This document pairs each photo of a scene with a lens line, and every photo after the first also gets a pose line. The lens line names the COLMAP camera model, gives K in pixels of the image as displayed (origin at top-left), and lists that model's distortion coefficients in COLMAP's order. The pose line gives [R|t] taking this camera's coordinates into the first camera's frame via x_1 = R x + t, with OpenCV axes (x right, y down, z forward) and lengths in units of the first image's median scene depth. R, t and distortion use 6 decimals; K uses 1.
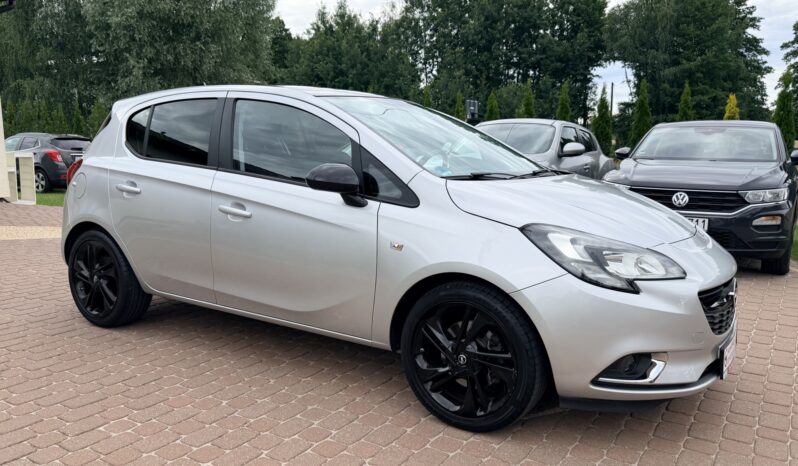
lens RADIAL K [[634.1, 0, 389.9], [0, 634.1, 249.3], [0, 0, 1]] dist [0.078288, -0.112481]
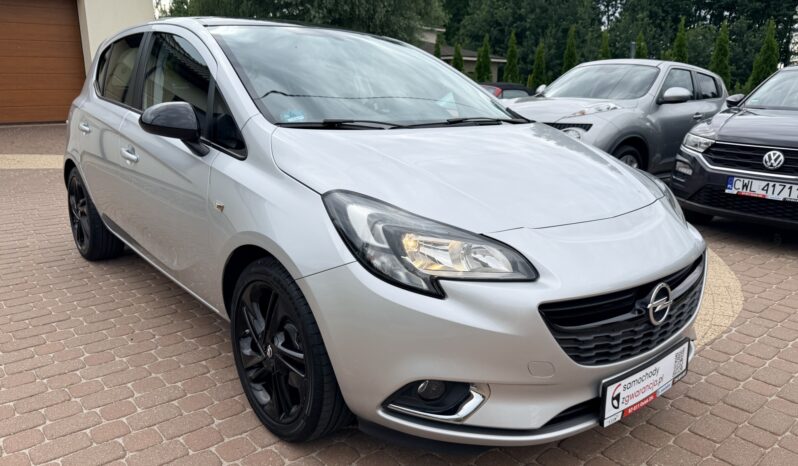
lens RADIAL K [[585.9, 0, 394.1], [0, 585.9, 234.9], [0, 0, 1]] dist [0.041619, -0.066105]
pose [[0.958125, 0.078091, -0.275495, 0.155595], [-0.055774, 0.994563, 0.087944, -0.016631], [0.280865, -0.068896, 0.957271, 0.112917]]
